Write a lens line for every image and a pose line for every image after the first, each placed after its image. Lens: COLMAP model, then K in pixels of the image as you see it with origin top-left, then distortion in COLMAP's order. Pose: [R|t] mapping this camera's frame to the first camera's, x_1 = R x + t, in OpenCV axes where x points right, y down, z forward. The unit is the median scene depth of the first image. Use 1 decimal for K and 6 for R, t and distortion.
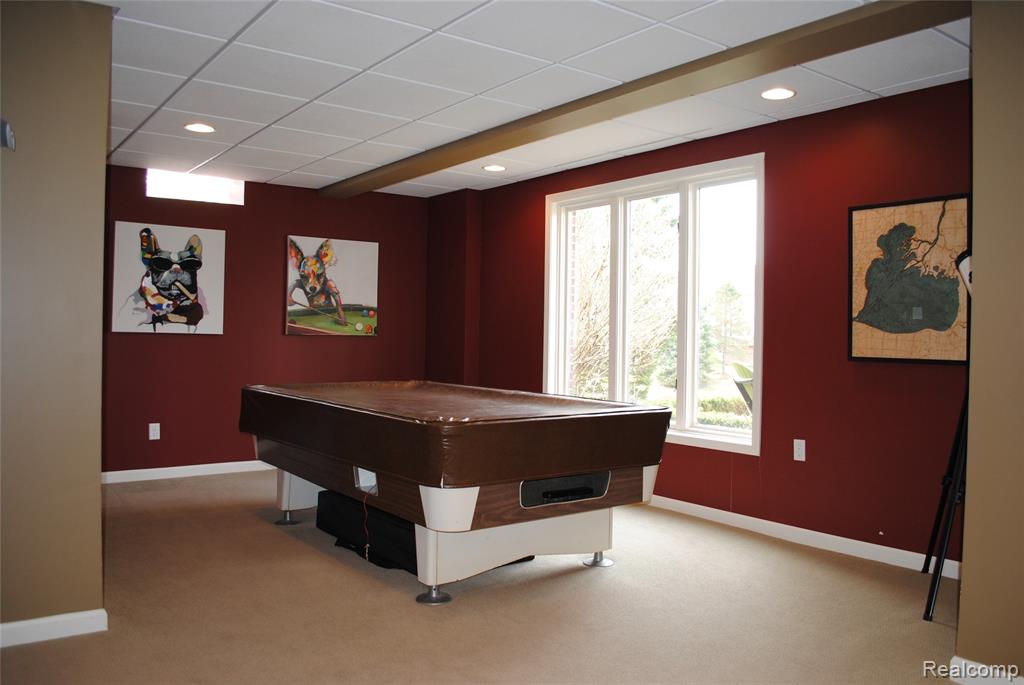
lens RADIAL K [[809.1, 0, 514.4], [0, 809.1, 342.9], [0, 0, 1]] dist [-0.087553, 0.017920]
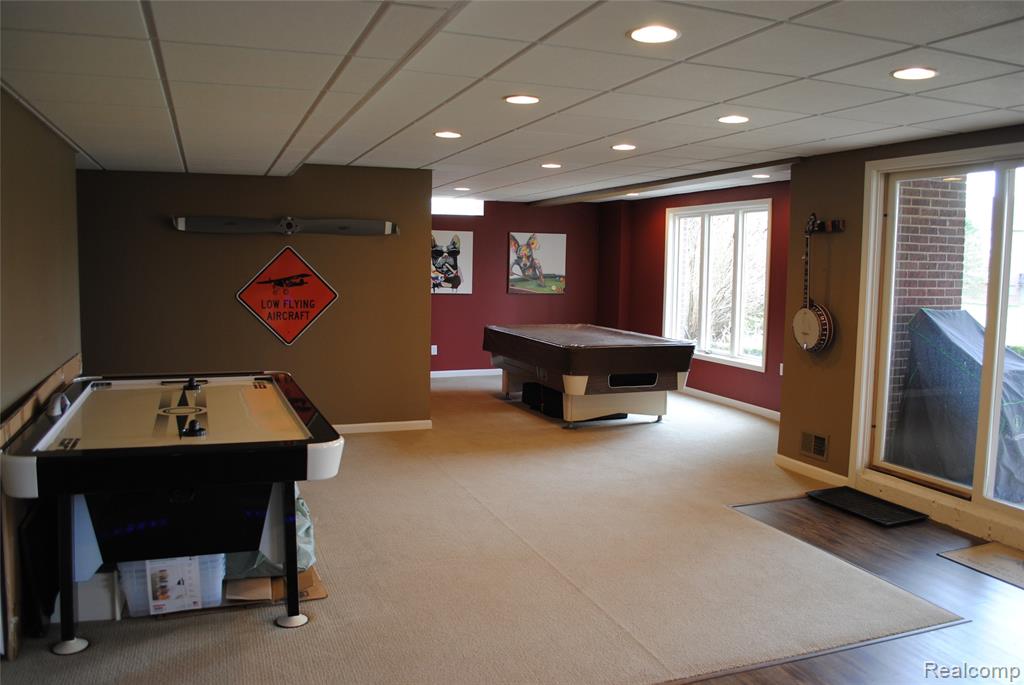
lens RADIAL K [[809.1, 0, 514.8], [0, 809.1, 348.2], [0, 0, 1]] dist [-0.087553, 0.017920]
pose [[0.961531, 0.027228, -0.273345, 0.197884], [-0.001990, 0.995740, 0.092184, -0.055506], [0.274690, -0.088094, 0.957489, -0.638954]]
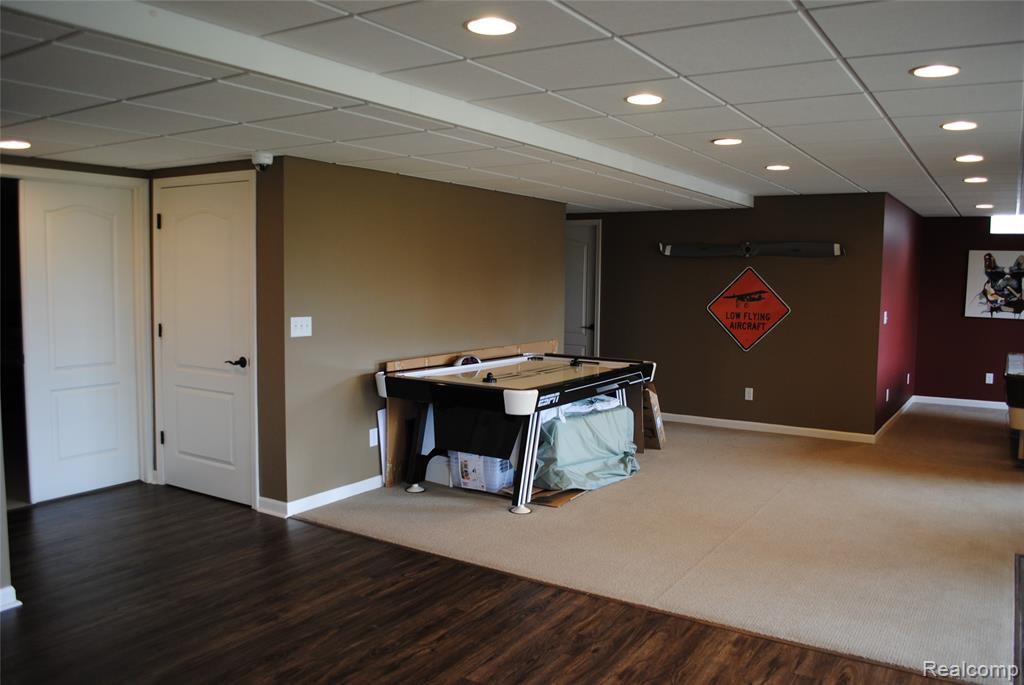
lens RADIAL K [[809.1, 0, 515.3], [0, 809.1, 343.7], [0, 0, 1]] dist [-0.087553, 0.017920]
pose [[0.350223, 0.063405, -0.934518, 0.696069], [-0.015696, 0.997963, 0.061827, -0.042909], [0.936535, -0.006985, 0.350505, -0.464282]]
